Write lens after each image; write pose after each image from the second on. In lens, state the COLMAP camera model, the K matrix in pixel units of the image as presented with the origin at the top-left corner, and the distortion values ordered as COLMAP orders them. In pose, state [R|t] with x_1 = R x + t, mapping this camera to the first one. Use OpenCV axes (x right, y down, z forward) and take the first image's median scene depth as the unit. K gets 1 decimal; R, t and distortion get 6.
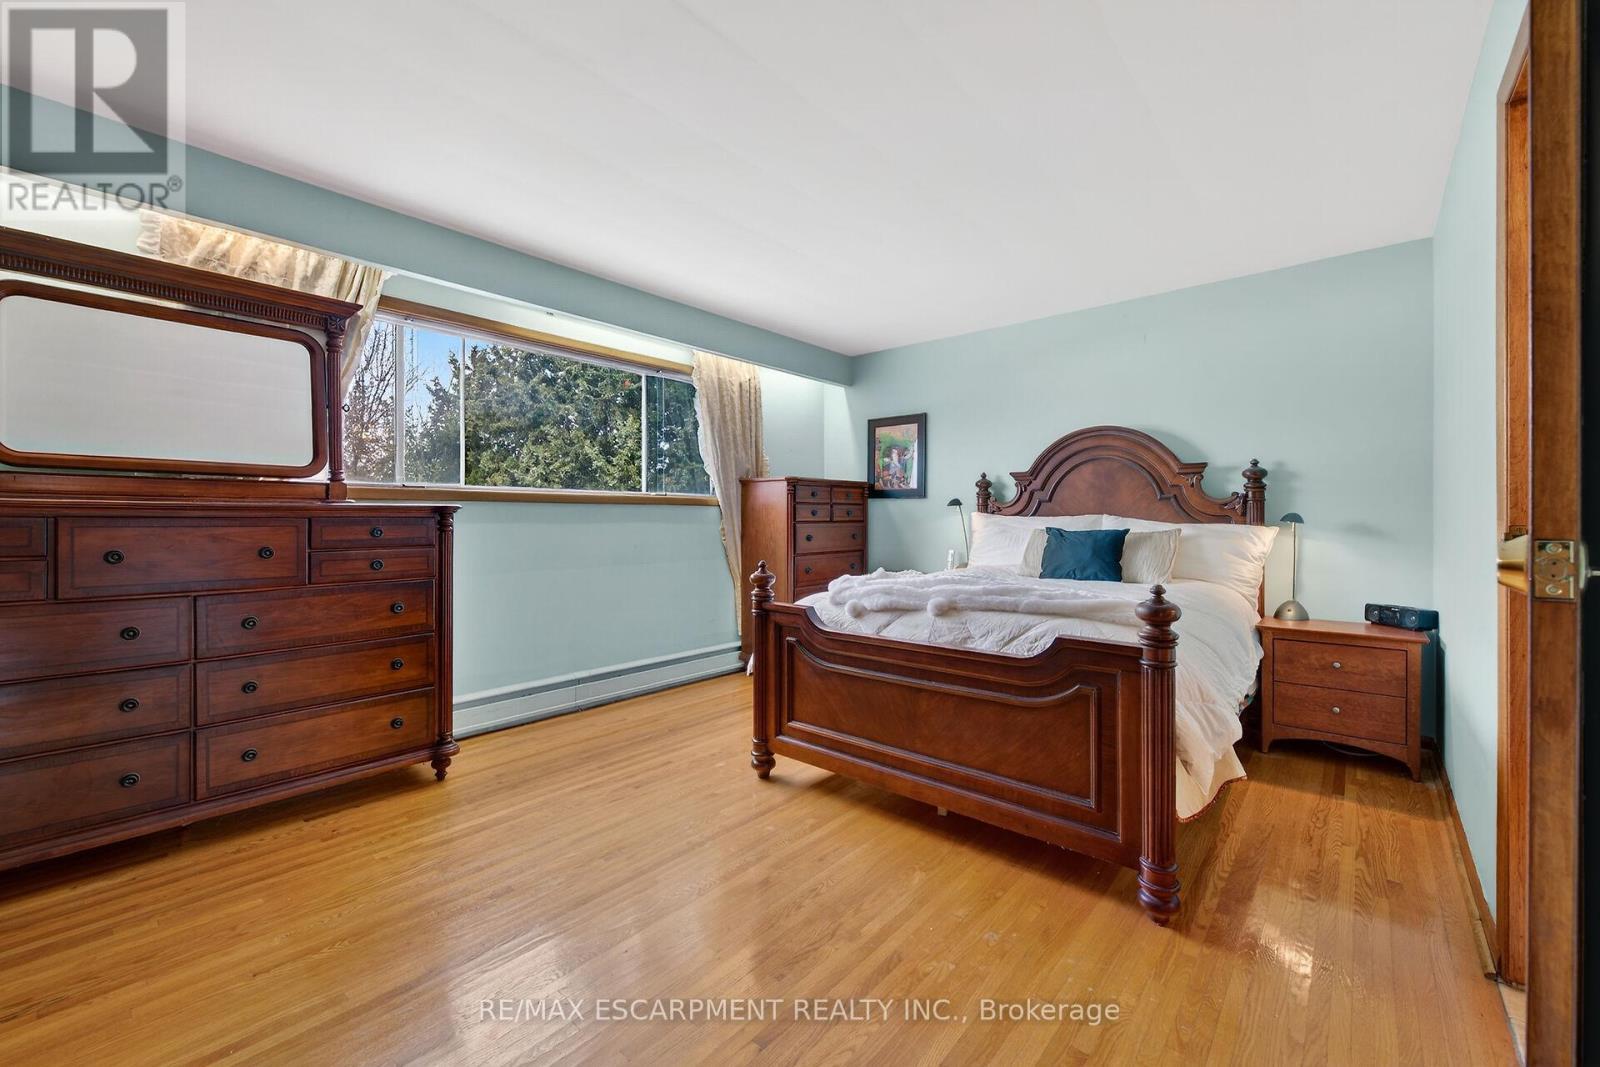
lens RADIAL K [[601.4, 0, 800.0], [0, 601.4, 533.5], [0, 0, 1]] dist [0.000814, -0.000024]
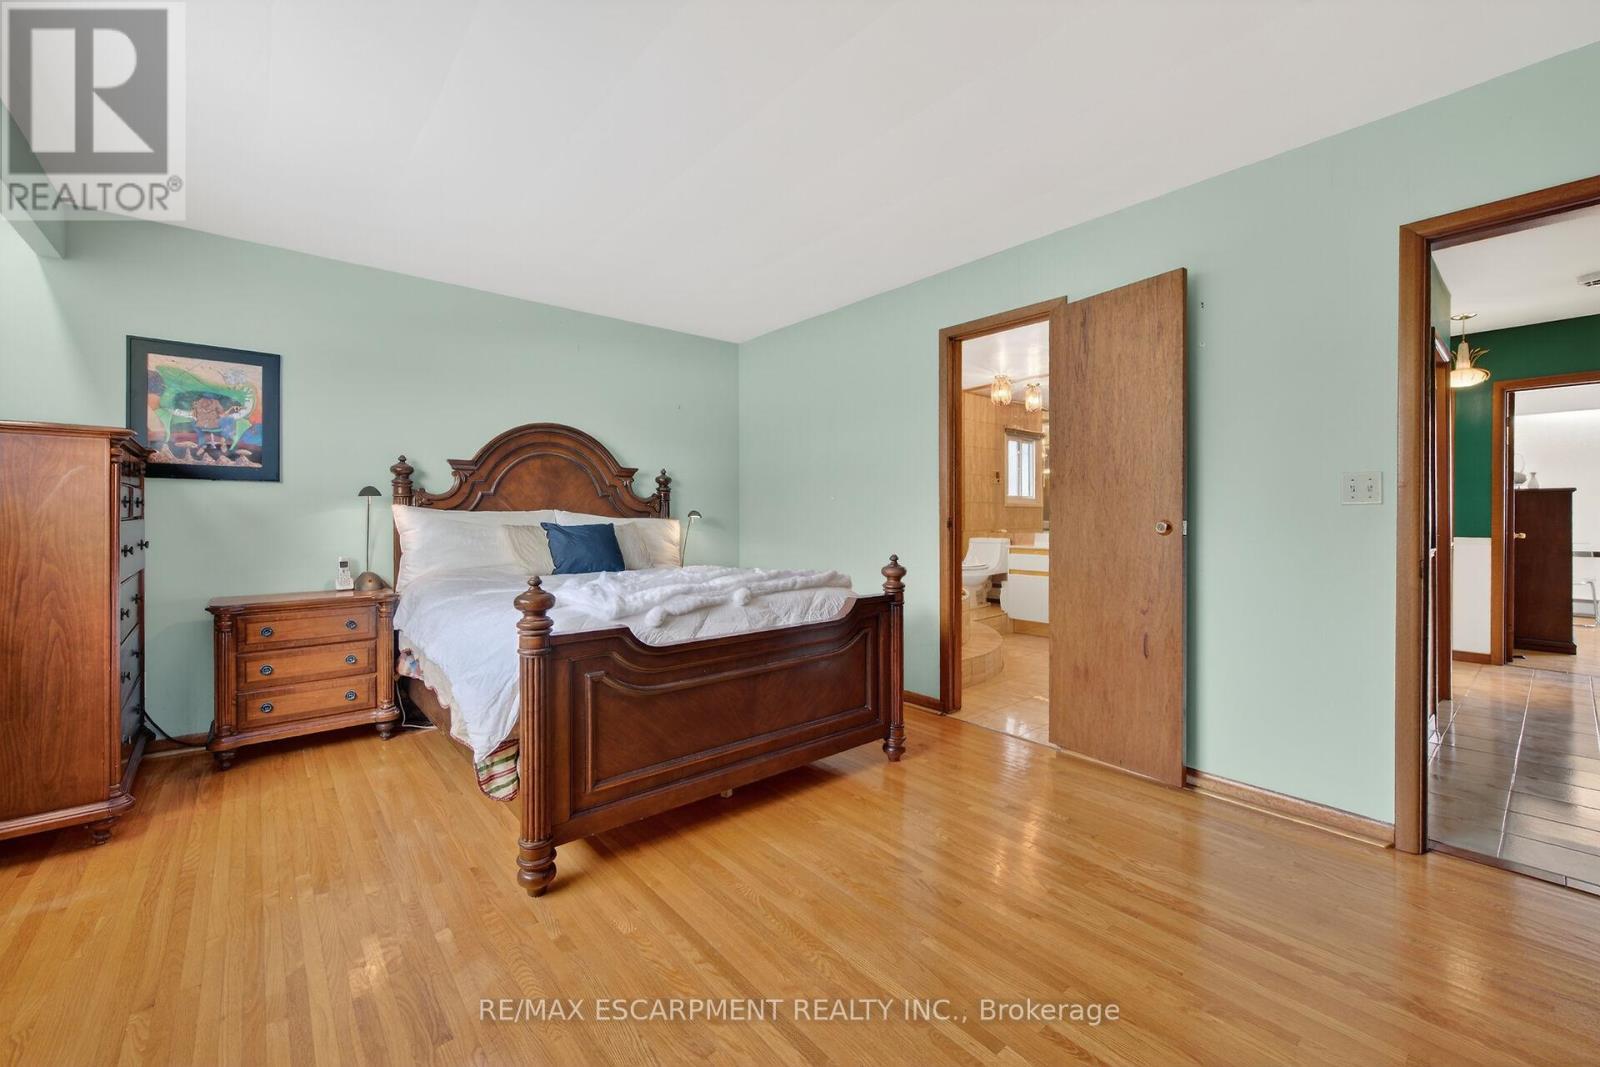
lens RADIAL K [[648.7, 0, 790.2], [0, 648.7, 516.8], [0, 0, 1]] dist [0.002026, -0.000260]
pose [[0.186791, -0.002460, 0.982397, -0.543258], [0.021304, 0.999772, -0.001547, -0.010169], [-0.982169, 0.021218, 0.186801, 0.429441]]
